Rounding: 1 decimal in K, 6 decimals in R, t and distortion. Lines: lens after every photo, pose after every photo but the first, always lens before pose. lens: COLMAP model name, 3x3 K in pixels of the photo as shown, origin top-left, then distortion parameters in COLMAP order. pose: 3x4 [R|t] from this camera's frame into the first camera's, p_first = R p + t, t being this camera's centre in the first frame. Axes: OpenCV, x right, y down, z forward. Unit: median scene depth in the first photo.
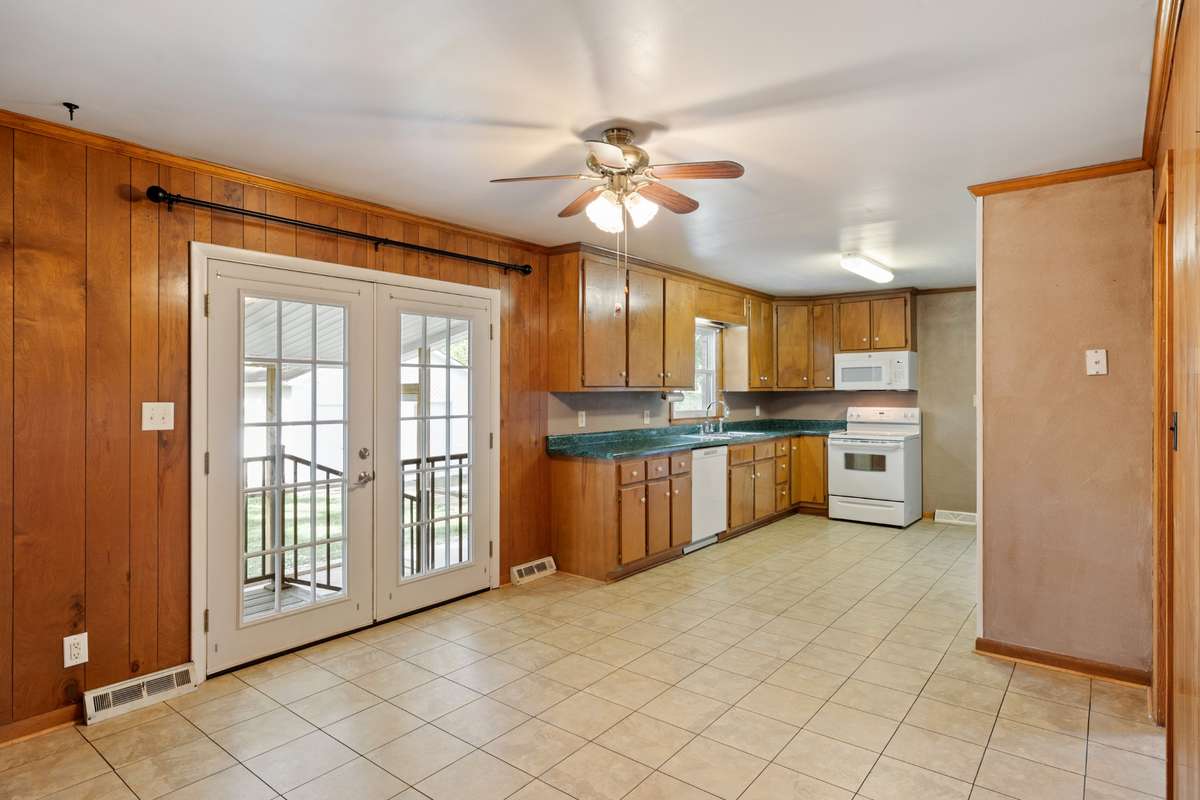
lens RADIAL K [[645.4, 0, 606.1], [0, 645.4, 395.4], [0, 0, 1]] dist [0.000950, 0.000985]
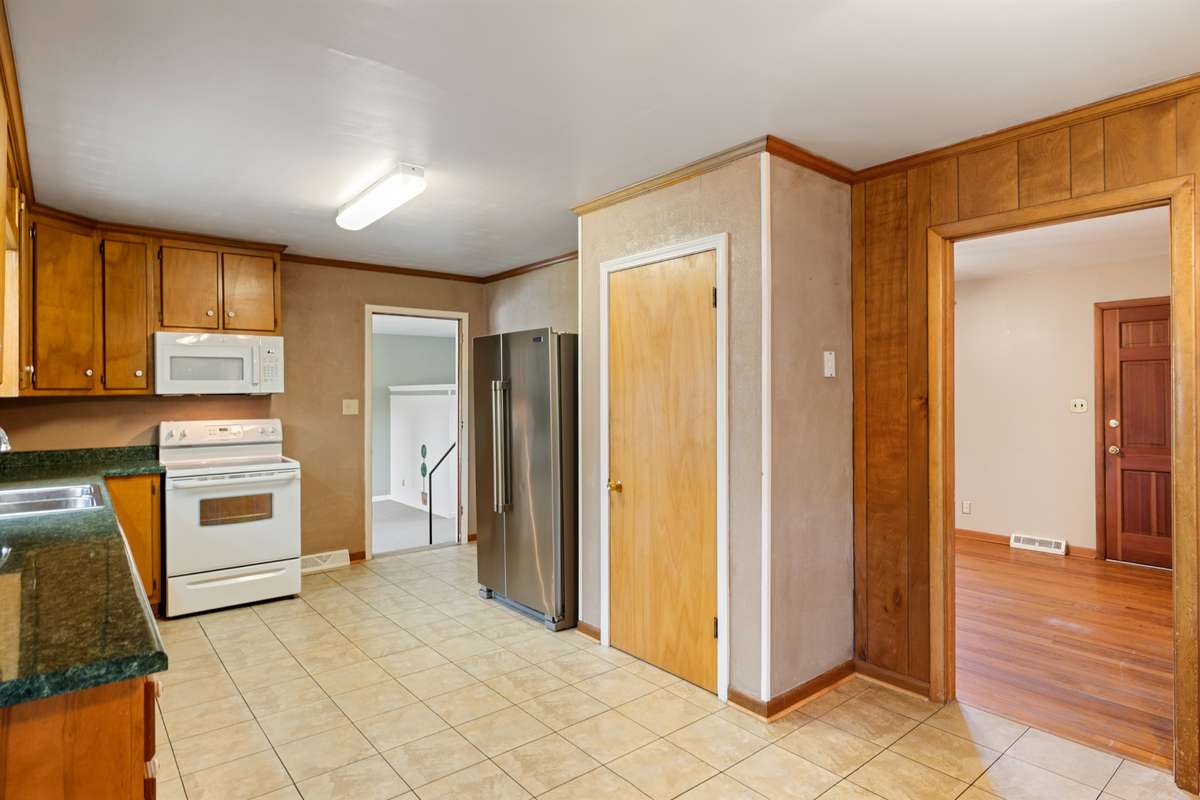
lens RADIAL K [[645.4, 0, 594.2], [0, 645.4, 387.4], [0, 0, 1]] dist [0.000950, 0.000985]
pose [[0.227598, 0.014057, 0.973654, -0.181995], [0.009060, 0.999822, -0.016553, -0.000981], [-0.973713, 0.012589, 0.227430, 0.734203]]
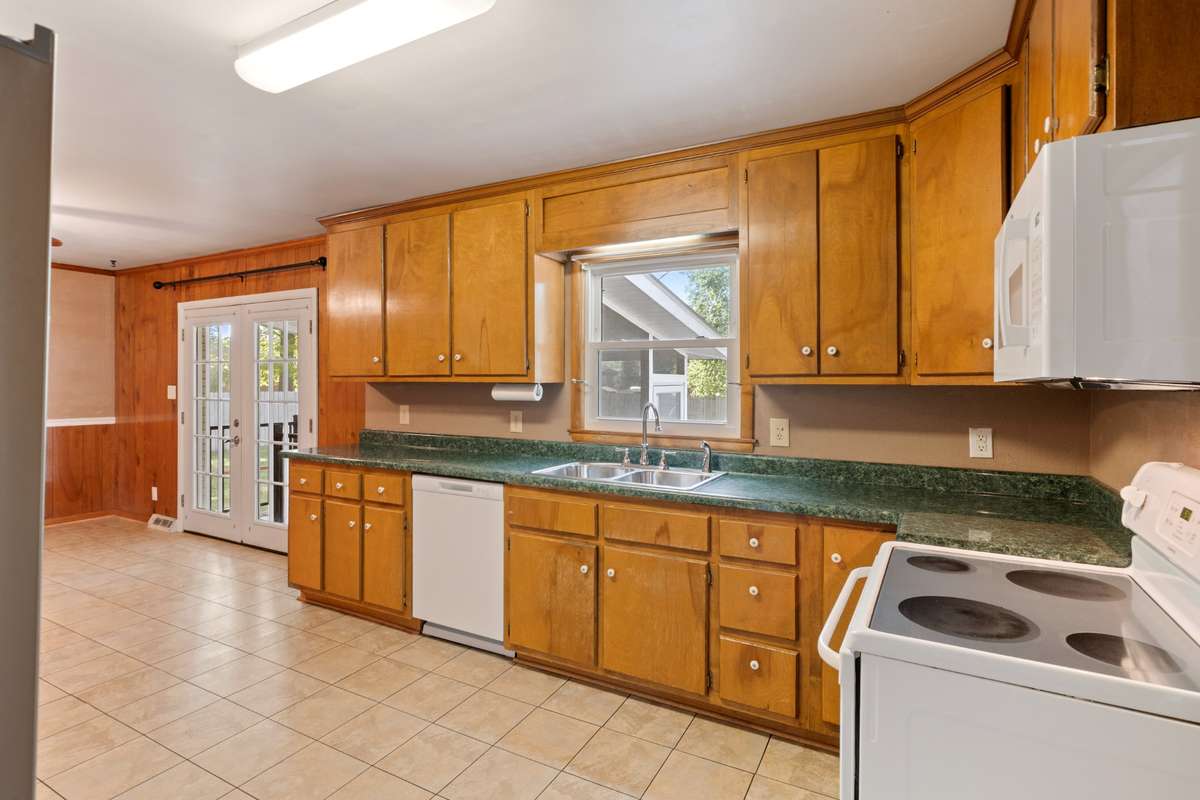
lens RADIAL K [[603.1, 0, 594.9], [0, 603.1, 387.6], [0, 0, 1]] dist [0.004244, -0.000224]
pose [[0.156458, 0.006926, -0.987660, 0.843244], [-0.014542, 0.999883, 0.004708, -0.006678], [0.987578, 0.013626, 0.156540, 1.216874]]
